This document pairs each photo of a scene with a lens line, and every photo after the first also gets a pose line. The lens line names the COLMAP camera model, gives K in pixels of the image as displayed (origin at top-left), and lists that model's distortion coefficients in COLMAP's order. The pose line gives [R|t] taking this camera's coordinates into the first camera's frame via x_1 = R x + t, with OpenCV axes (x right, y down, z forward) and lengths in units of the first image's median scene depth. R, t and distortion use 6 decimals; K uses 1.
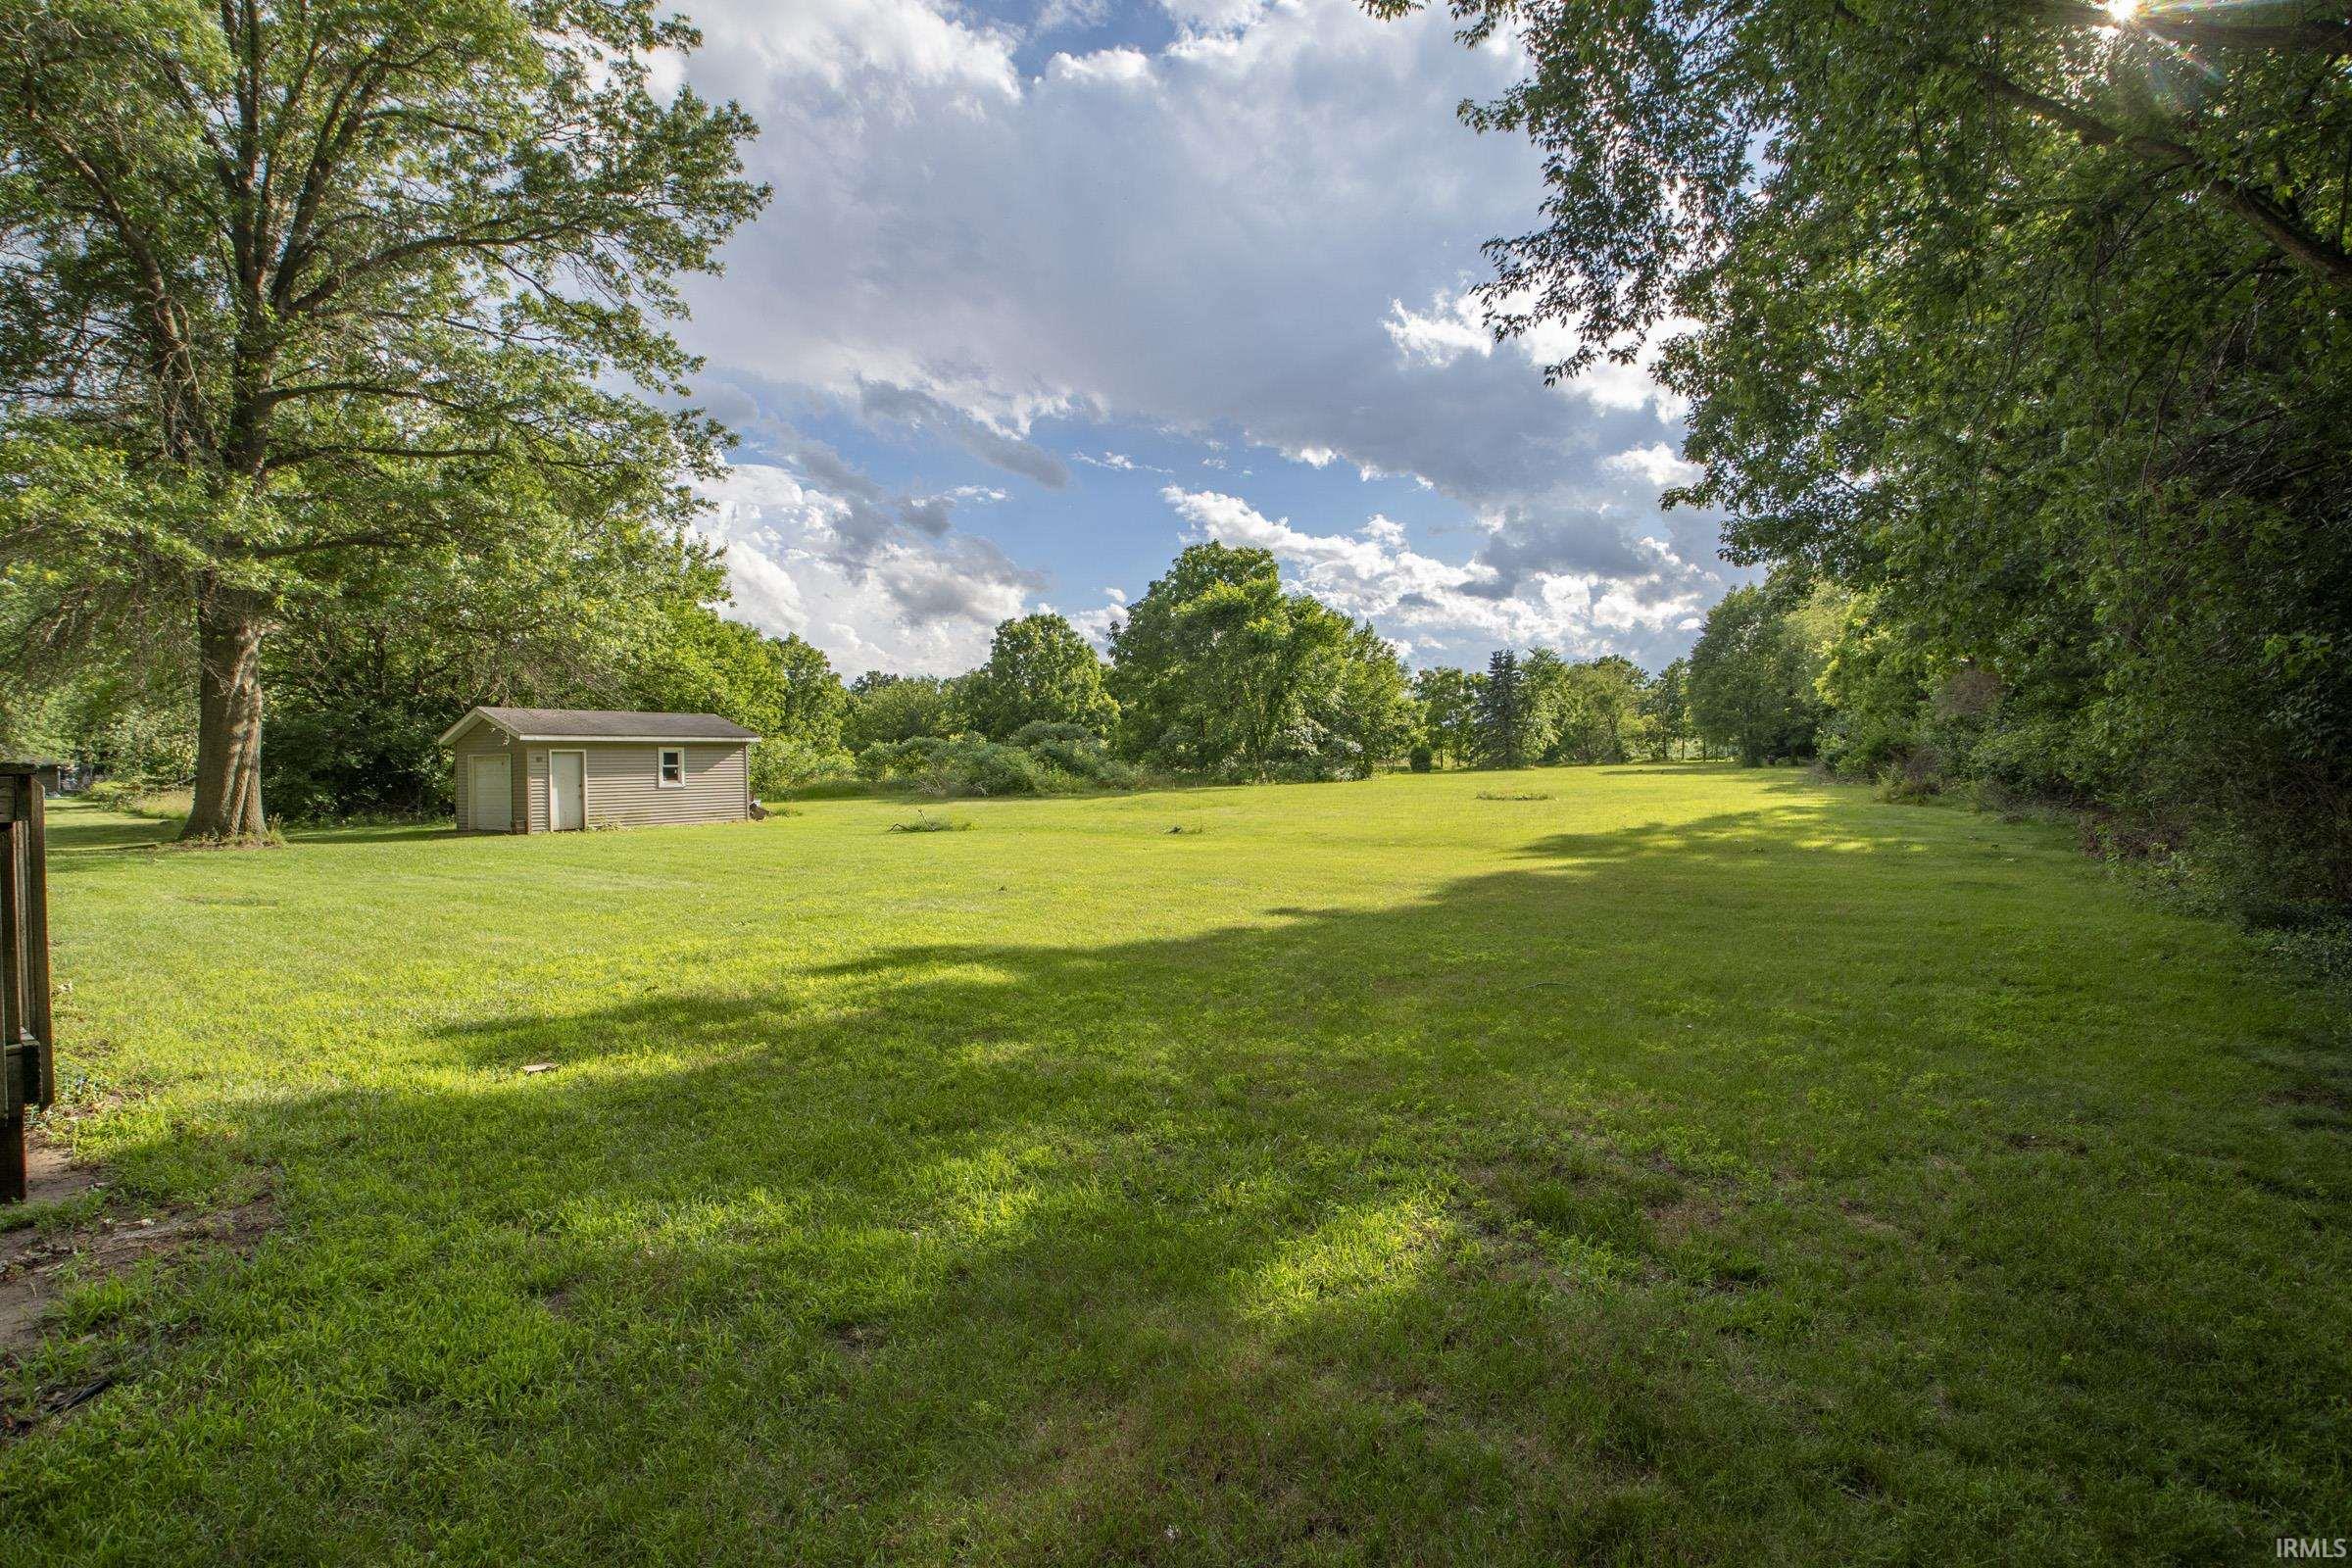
lens RADIAL K [[1038.1, 0, 1153.2], [0, 1038.1, 774.4], [0, 0, 1]] dist [0.015900, -0.021239]
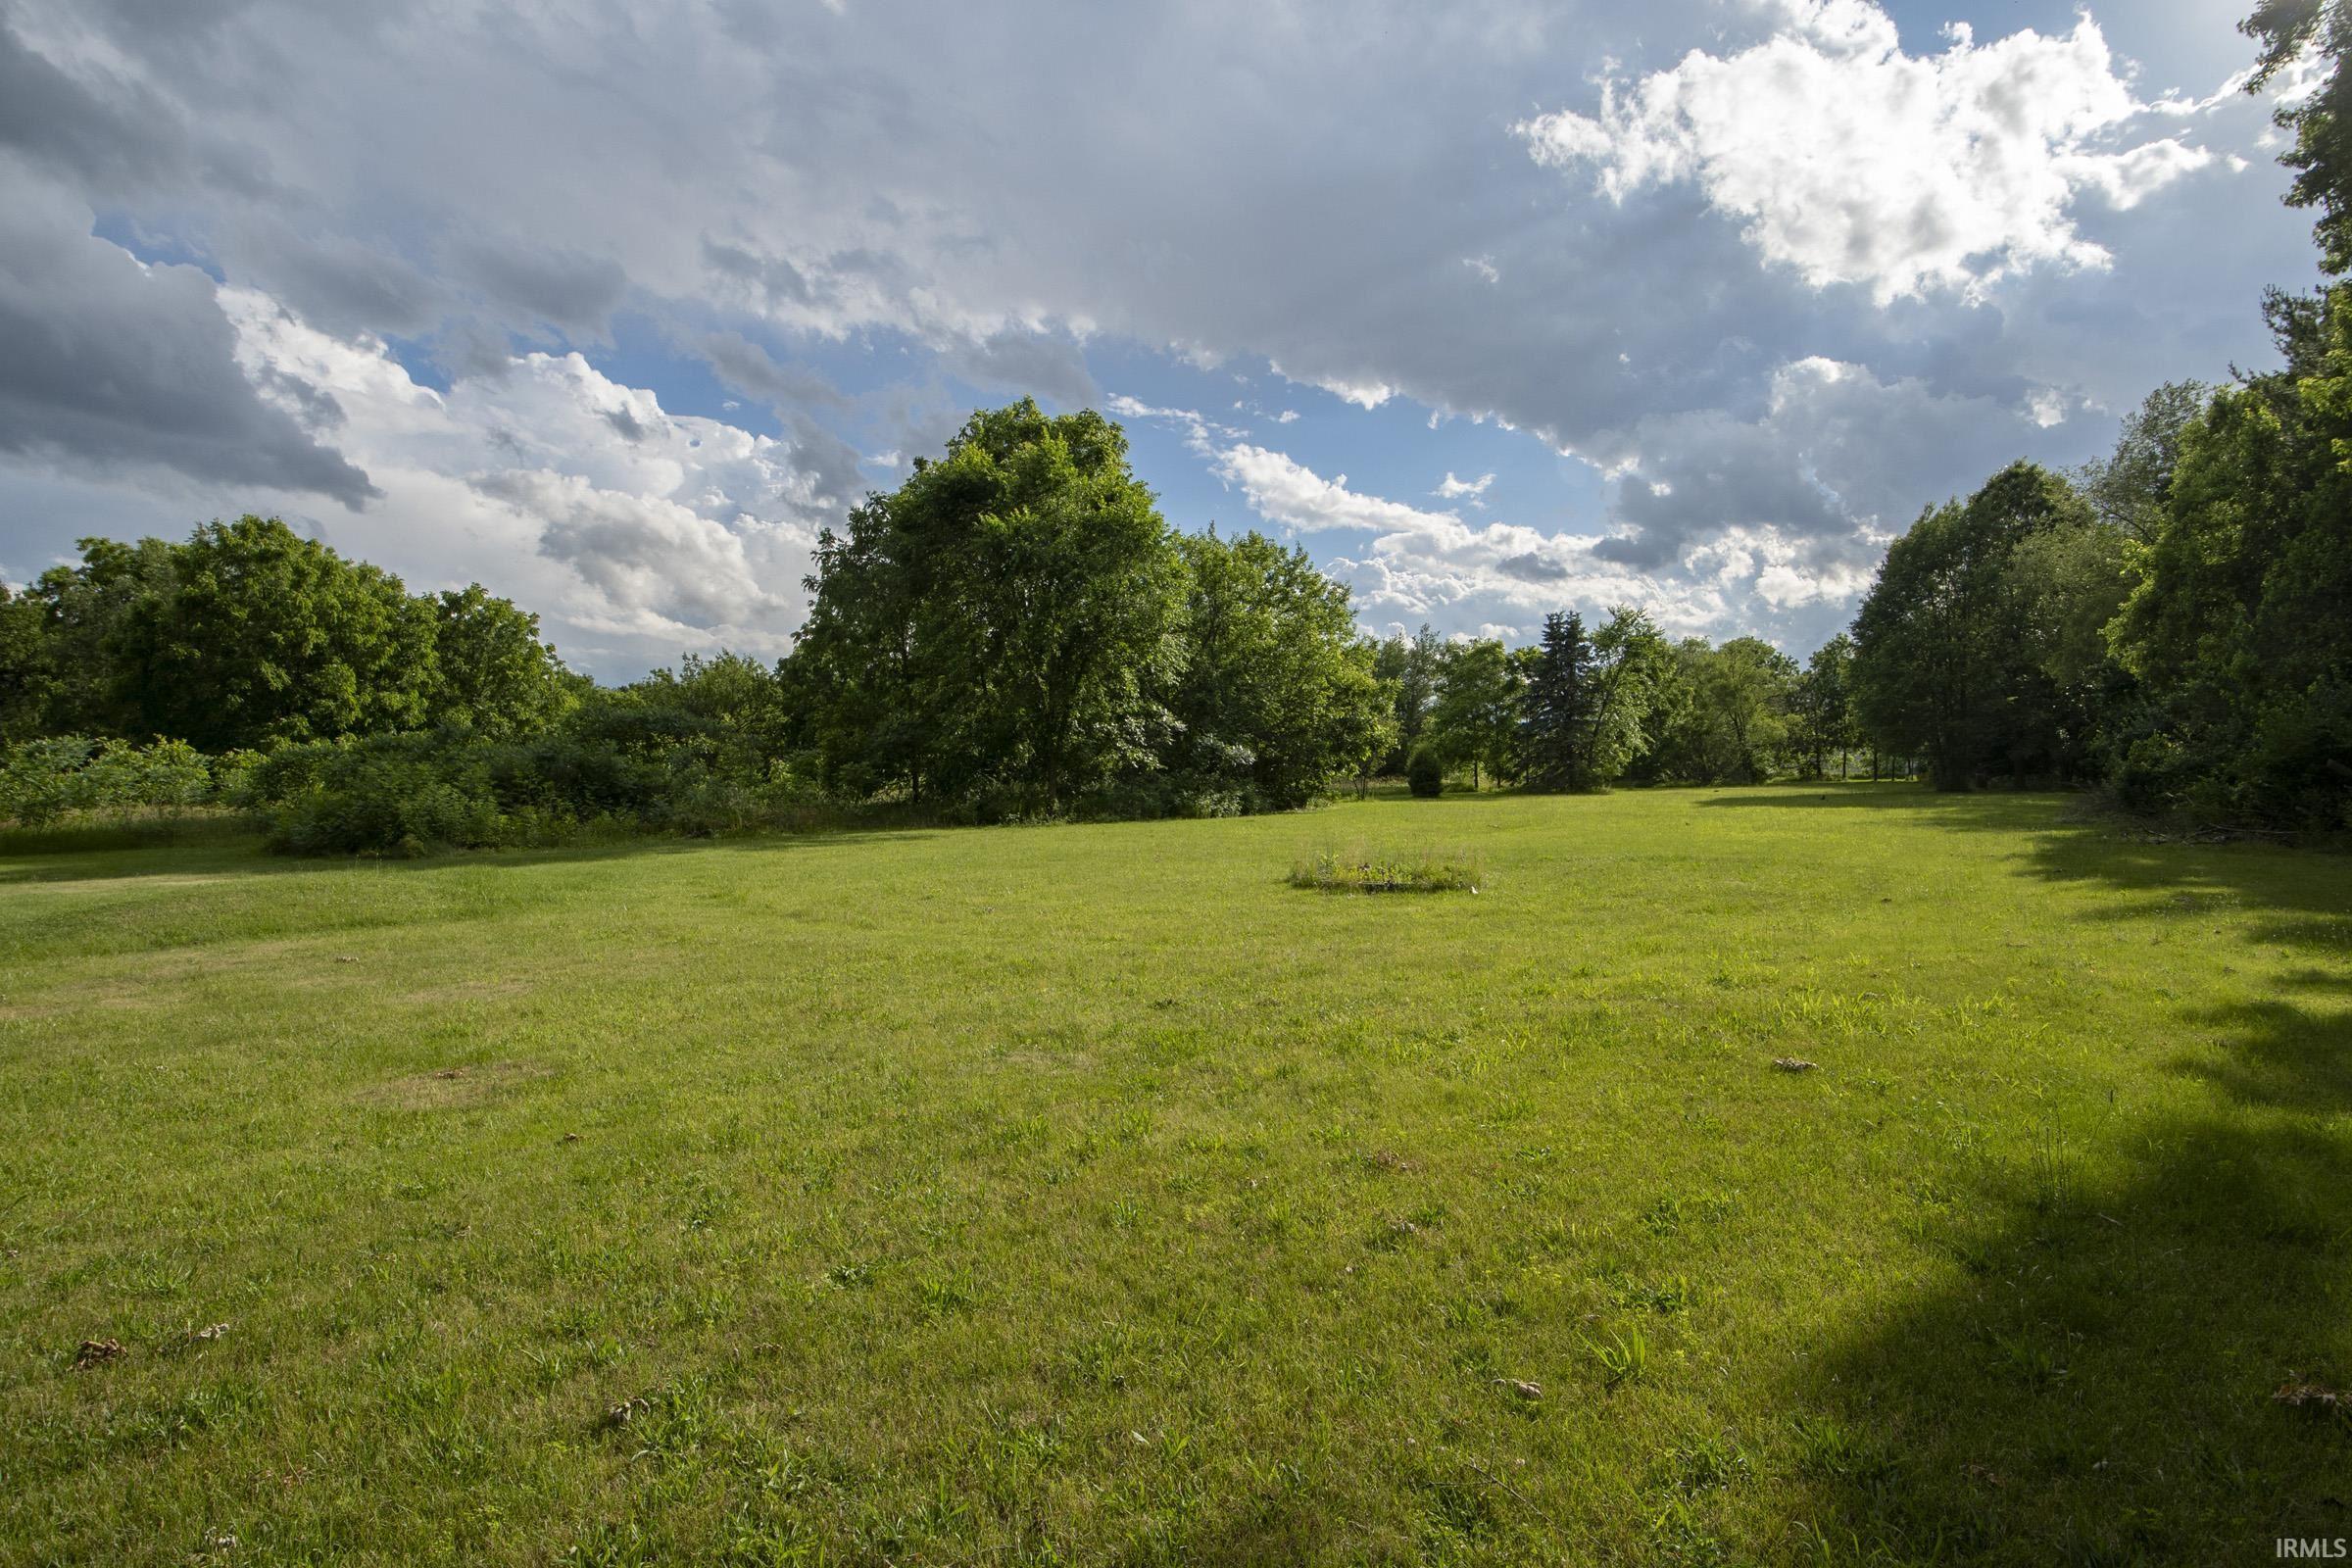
lens RADIAL K [[1155.1, 0, 1182.3], [0, 1155.1, 747.1], [0, 0, 1]] dist [-0.002008, -0.000390]
pose [[0.998519, 0.004215, -0.054236, 0.131601], [-0.006230, 0.999295, -0.037035, -0.004778], [0.054042, 0.037318, 0.997841, 0.248804]]
